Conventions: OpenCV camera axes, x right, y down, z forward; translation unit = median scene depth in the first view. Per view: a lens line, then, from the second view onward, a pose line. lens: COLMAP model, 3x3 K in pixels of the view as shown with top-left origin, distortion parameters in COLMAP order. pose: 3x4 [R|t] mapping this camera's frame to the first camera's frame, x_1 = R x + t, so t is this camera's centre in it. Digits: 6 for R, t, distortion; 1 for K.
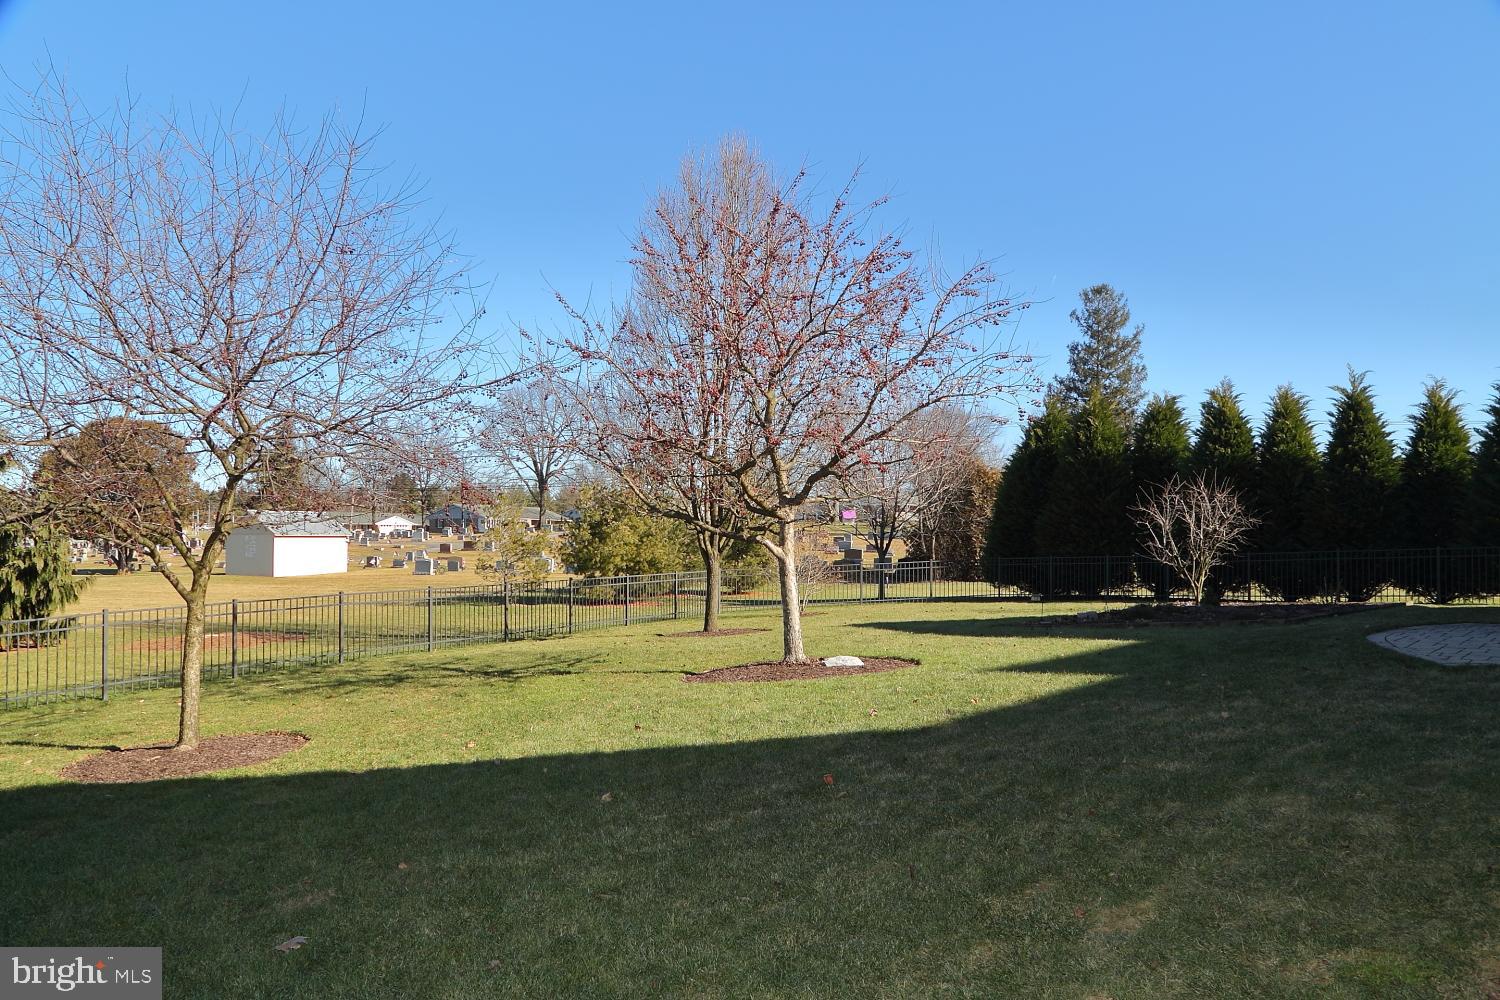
lens RADIAL K [[1007.1, 0, 752.8], [0, 1007.1, 508.7], [0, 0, 1]] dist [-0.137006, 0.077525]
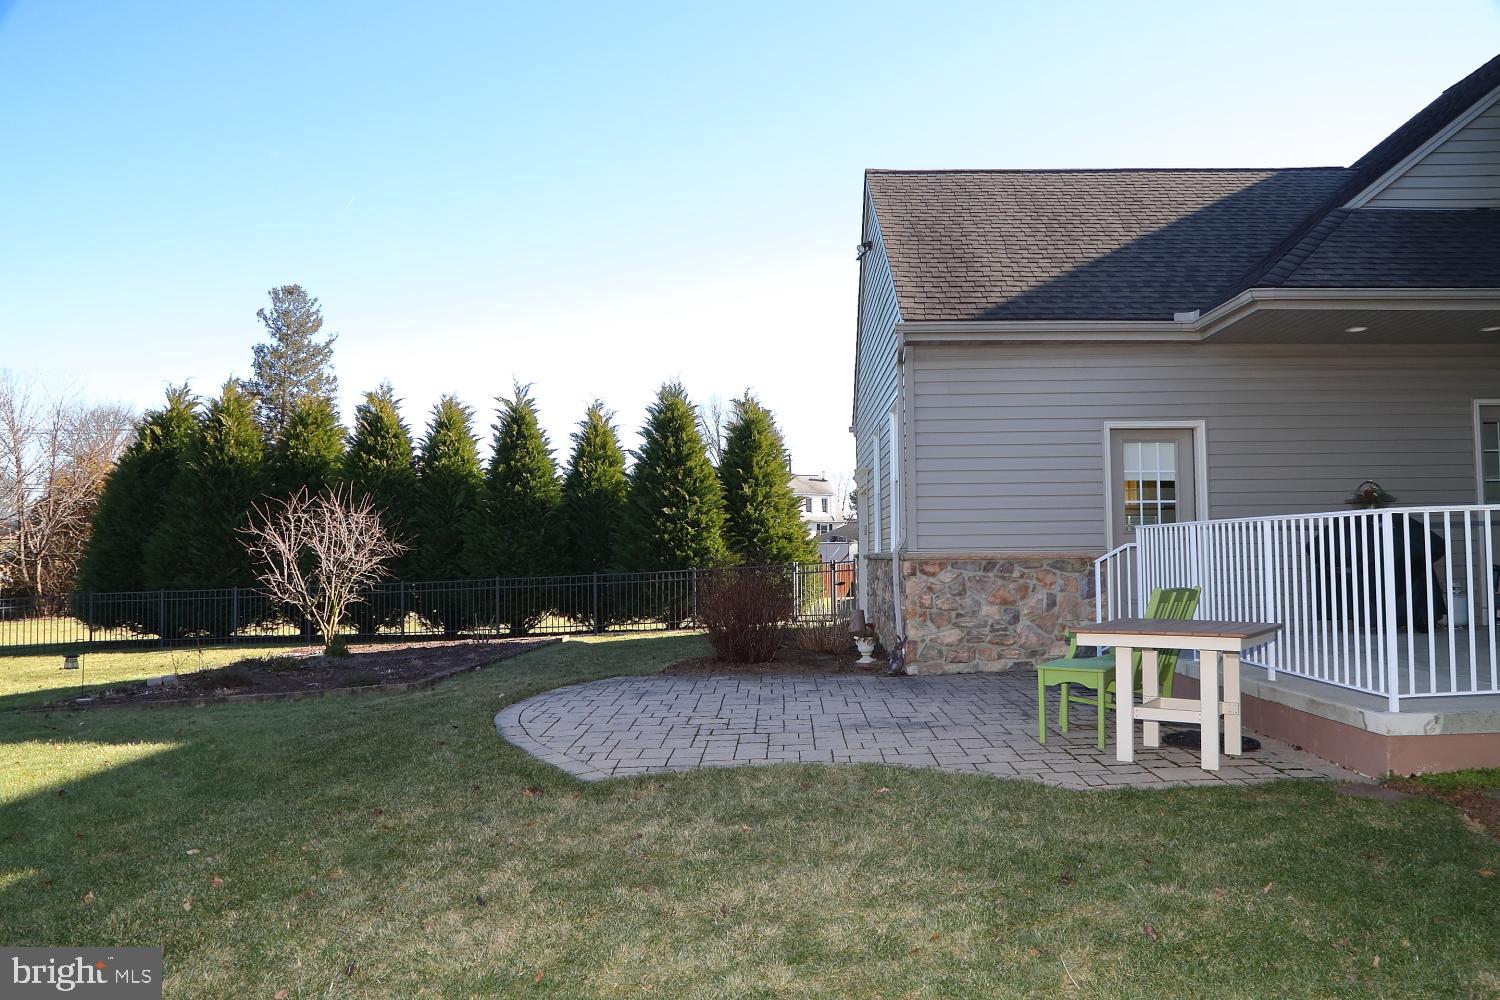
lens RADIAL K [[1007.1, 0, 752.8], [0, 1007.1, 508.7], [0, 0, 1]] dist [-0.137006, 0.077525]
pose [[0.719231, 0.018376, 0.694527, 0.121537], [-0.006469, 0.999784, -0.019754, -0.004133], [-0.694740, 0.009715, 0.719195, 0.156608]]
